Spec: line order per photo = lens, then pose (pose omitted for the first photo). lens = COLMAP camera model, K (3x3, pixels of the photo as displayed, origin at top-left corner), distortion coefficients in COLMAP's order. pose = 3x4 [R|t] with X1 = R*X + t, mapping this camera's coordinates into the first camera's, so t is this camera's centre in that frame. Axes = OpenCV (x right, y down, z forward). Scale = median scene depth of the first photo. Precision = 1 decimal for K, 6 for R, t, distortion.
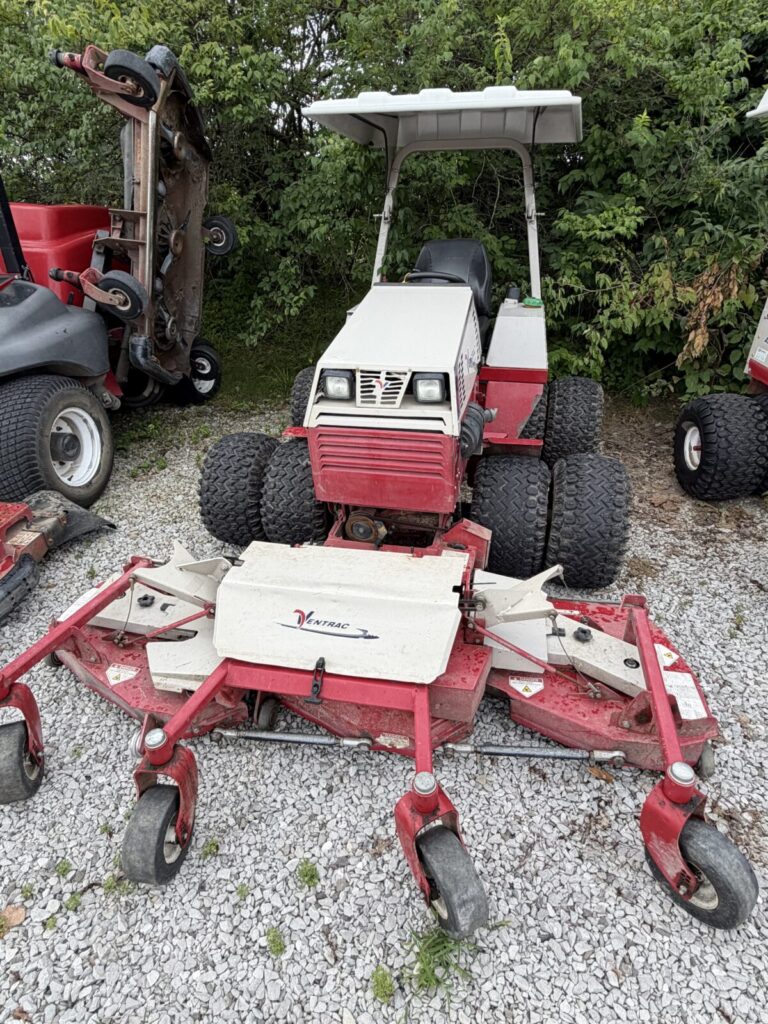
lens RADIAL K [[574.9, 0, 384.0], [0, 574.9, 512.0], [0, 0, 1]] dist [-0.002813, 0.000969]
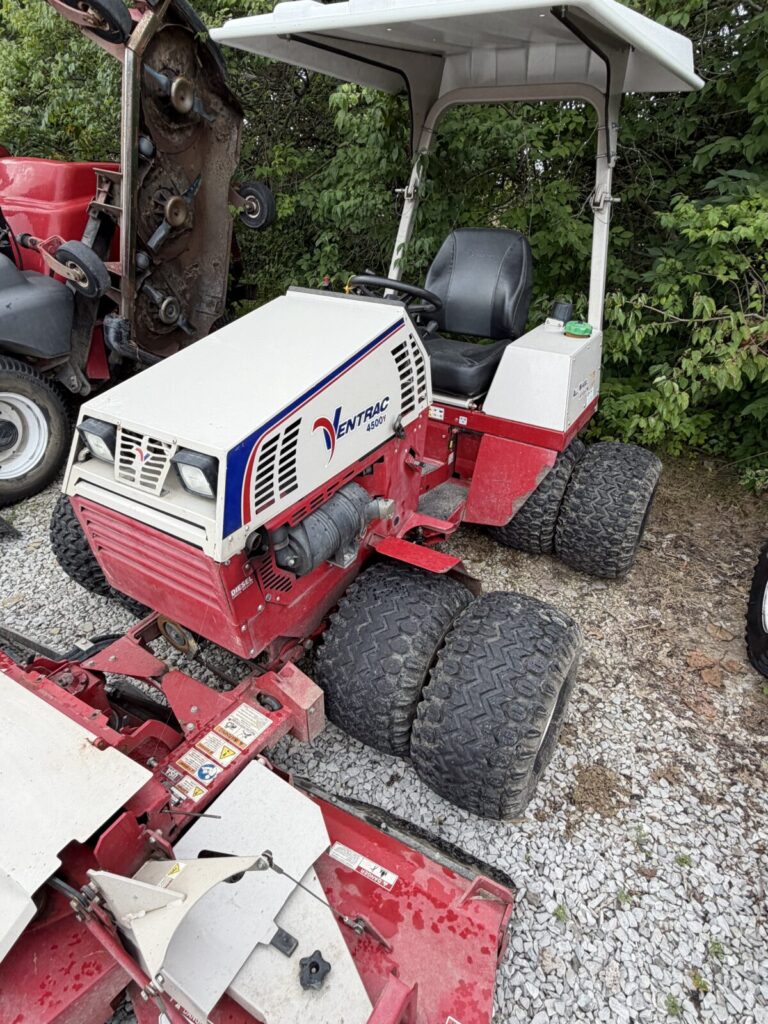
lens RADIAL K [[574.9, 0, 384.0], [0, 574.9, 512.0], [0, 0, 1]] dist [-0.002813, 0.000969]
pose [[0.946711, 0.192239, -0.258424, 0.328037], [-0.182107, 0.981270, 0.062823, -0.189454], [0.265661, -0.012414, 0.963987, 0.340678]]
